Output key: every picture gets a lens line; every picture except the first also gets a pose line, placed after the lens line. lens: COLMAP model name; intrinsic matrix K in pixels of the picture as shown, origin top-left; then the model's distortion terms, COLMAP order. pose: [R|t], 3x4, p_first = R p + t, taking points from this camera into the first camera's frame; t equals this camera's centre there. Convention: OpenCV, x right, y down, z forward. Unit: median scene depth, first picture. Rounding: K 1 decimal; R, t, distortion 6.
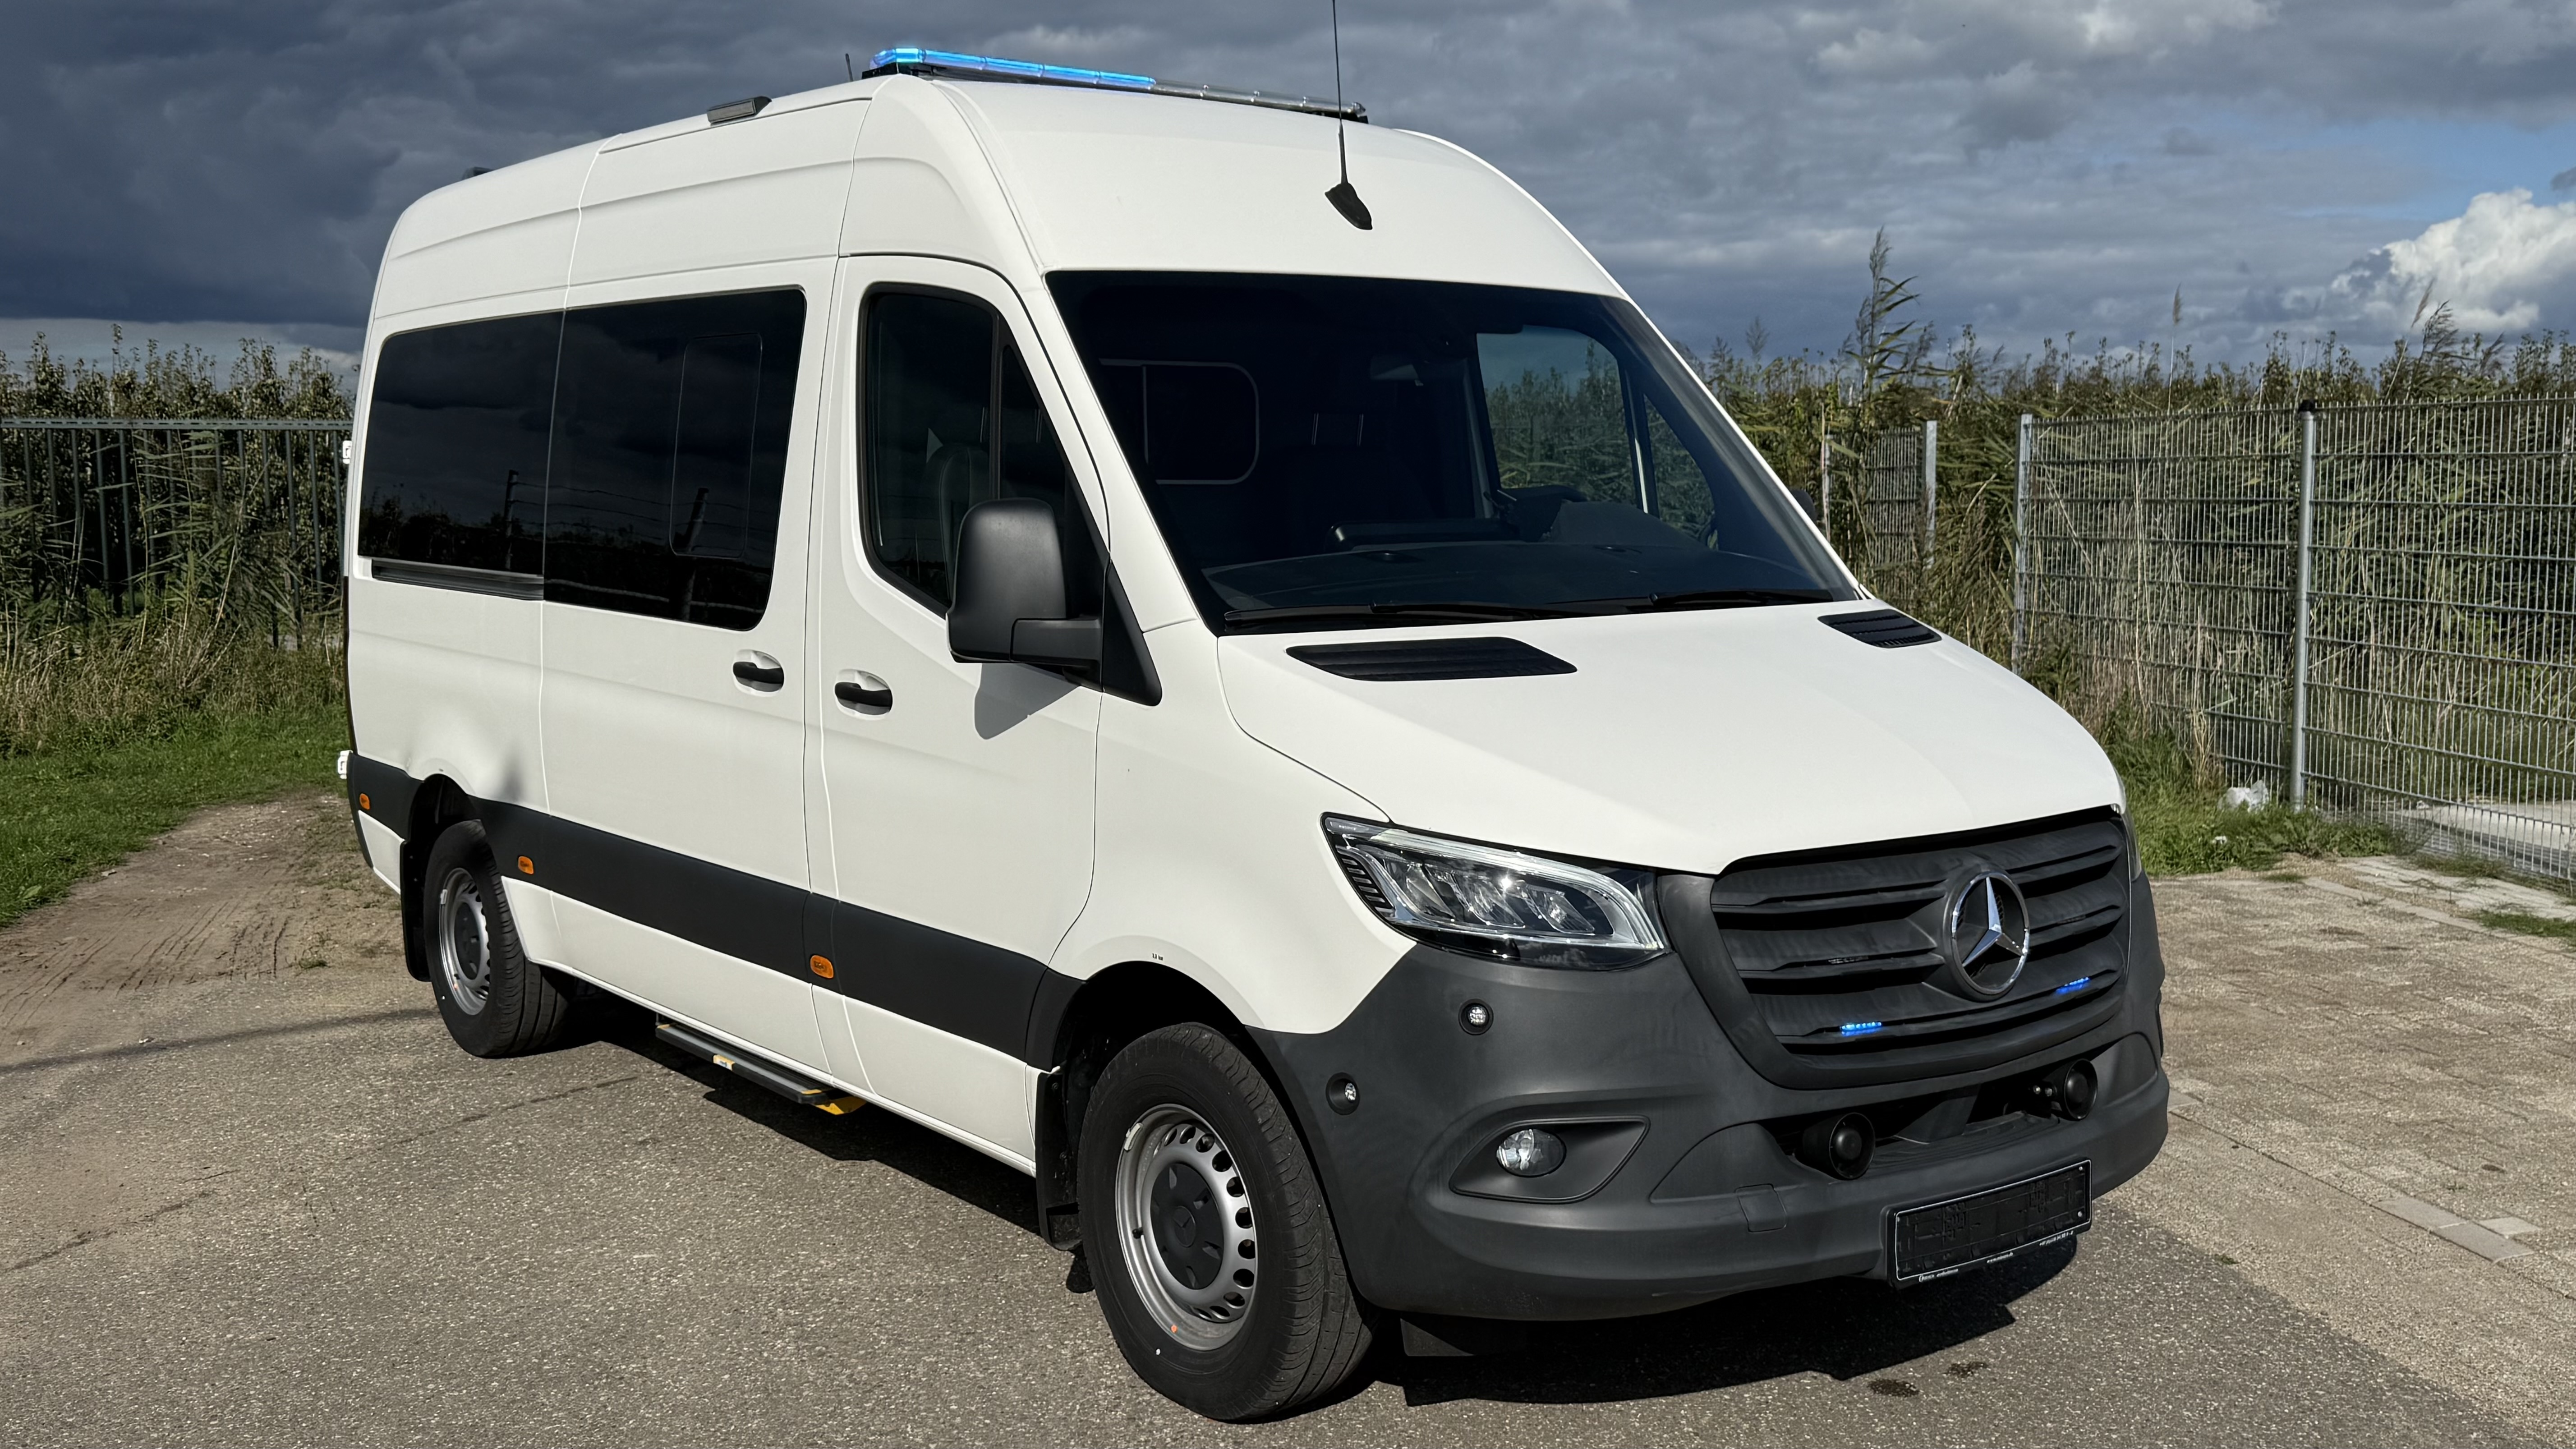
lens RADIAL K [[2525.4, 0, 1297.6], [0, 2525.4, 725.0], [0, 0, 1]] dist [0.084330, 0.000000]
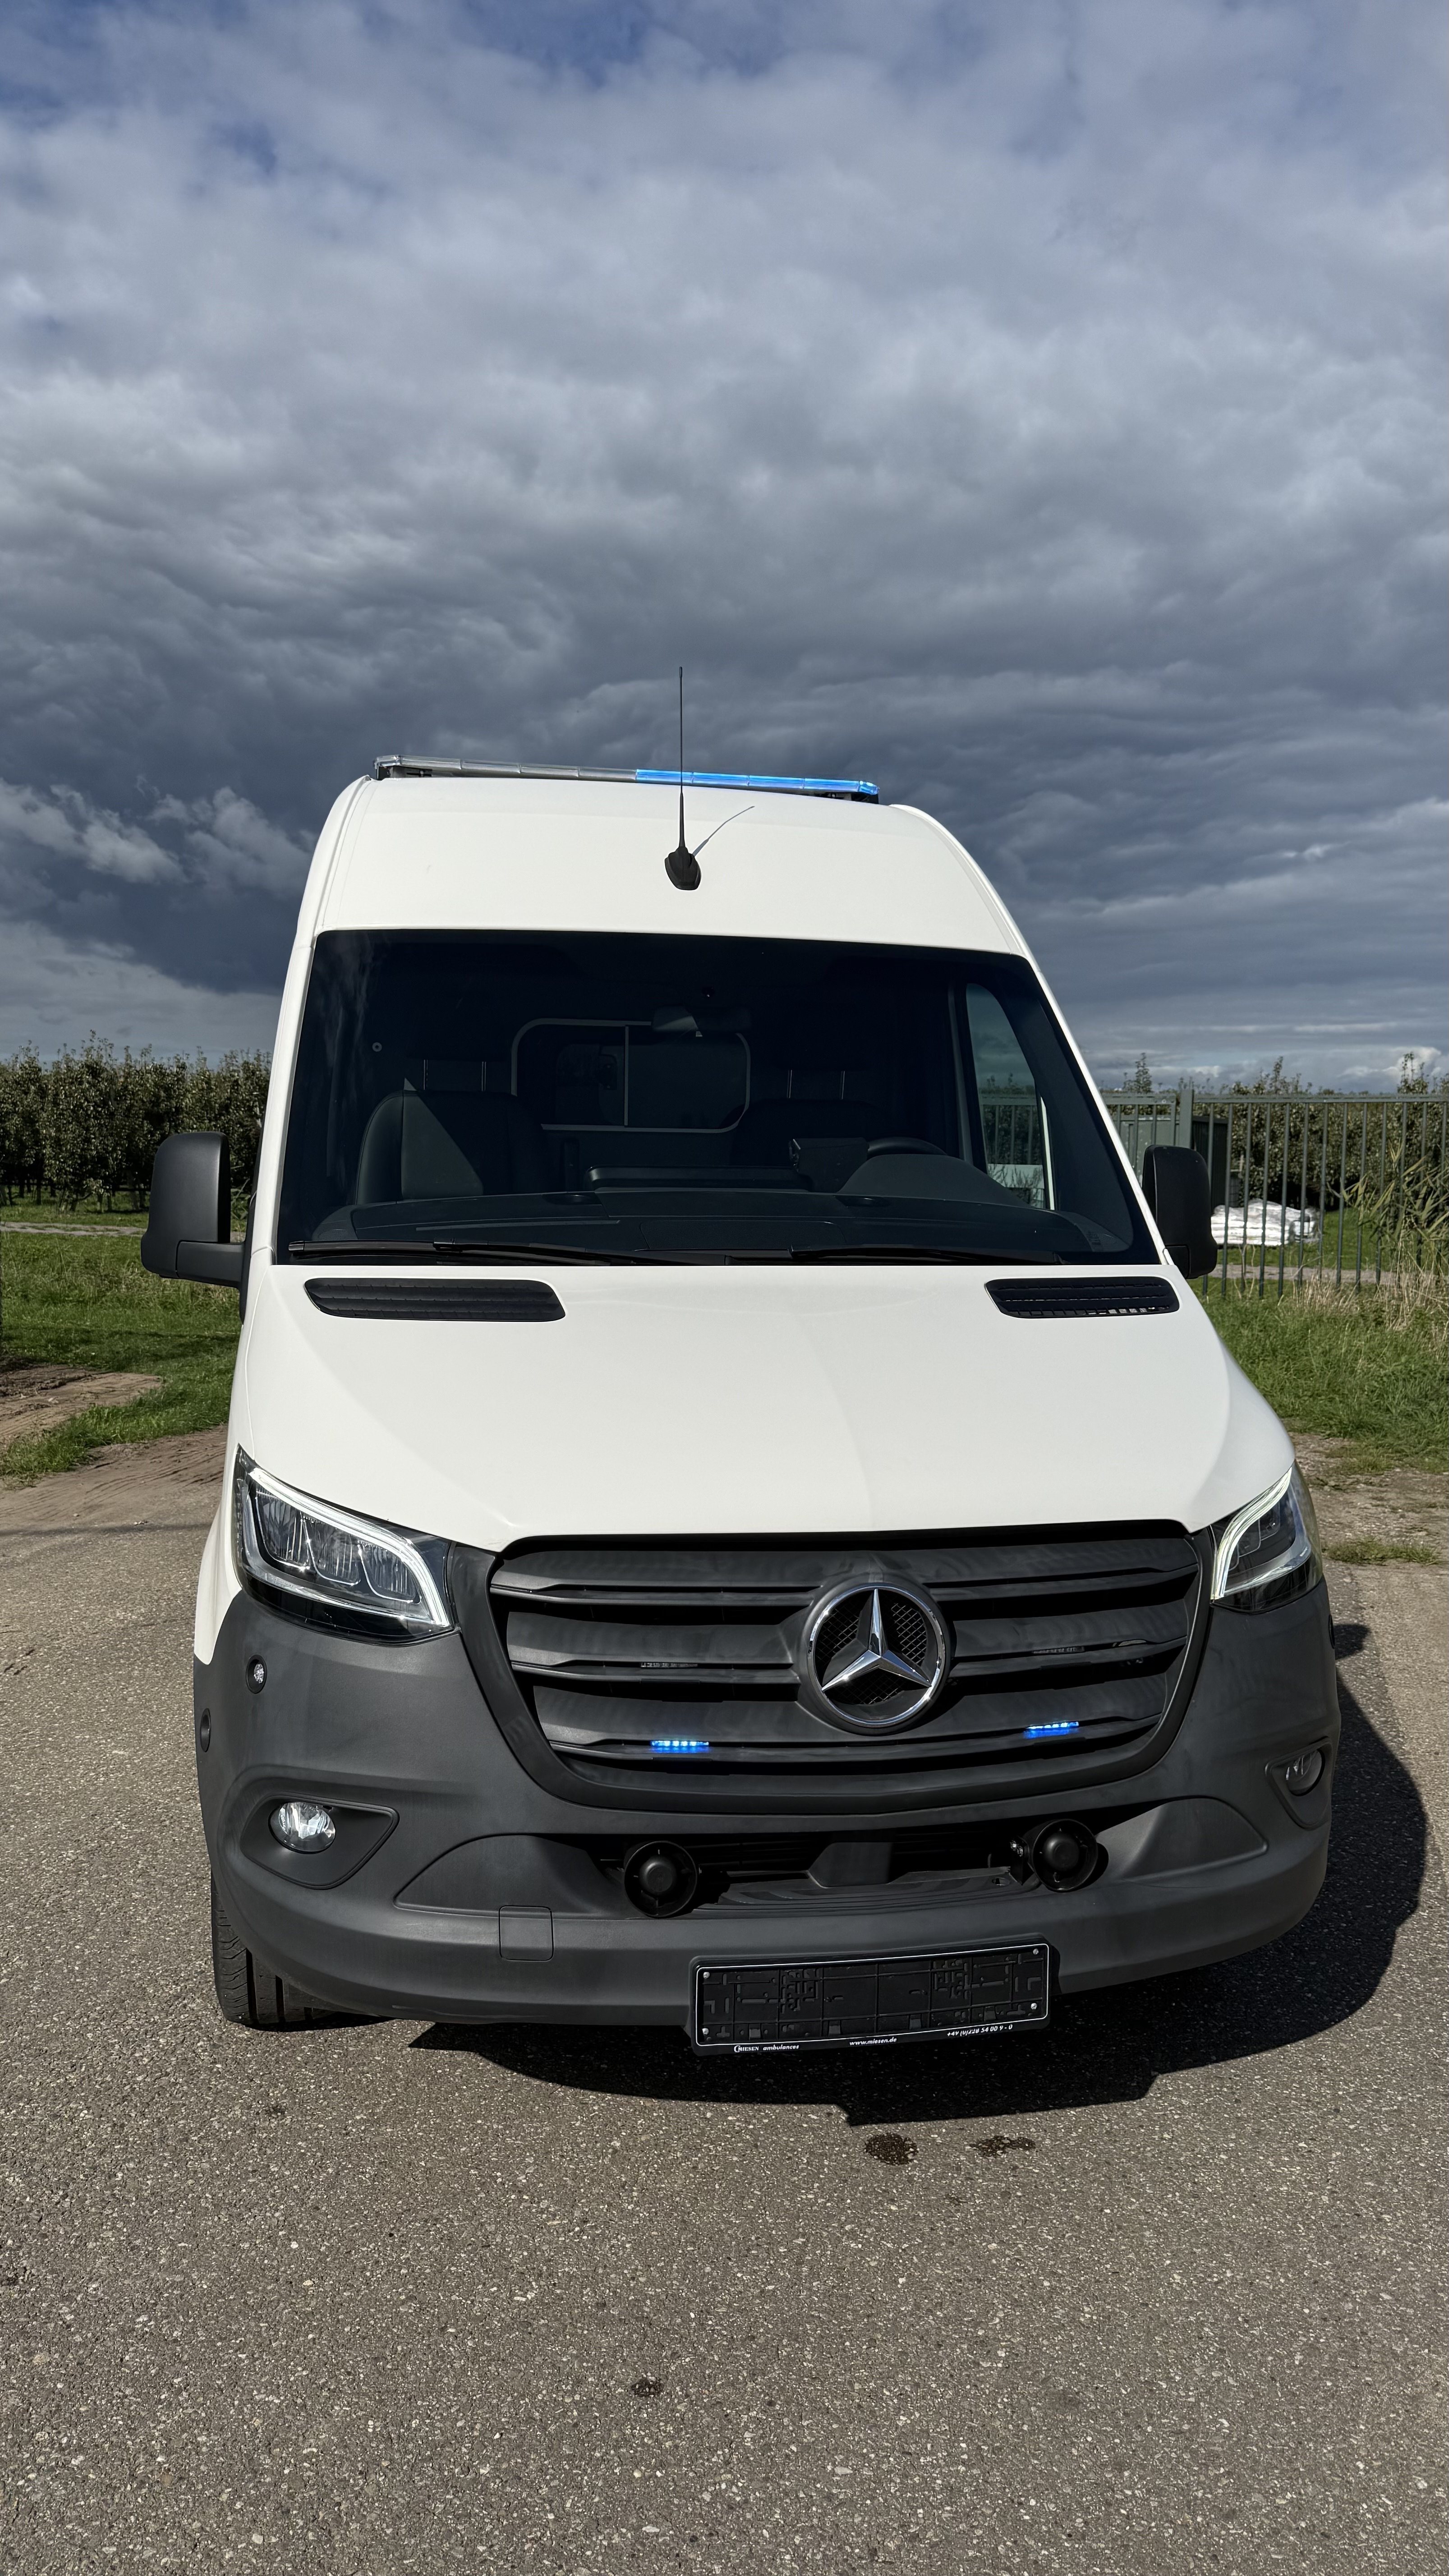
lens RADIAL K [[1852.0, 0, 724.0], [0, 1852.0, 1273.4], [0, 0, 1]] dist [0.041627, -0.010669]
pose [[0.889856, 0.050430, -0.453445, 0.473052], [-0.063373, 0.997900, -0.013384, -0.032596], [0.451818, 0.040646, 0.891184, 0.392819]]
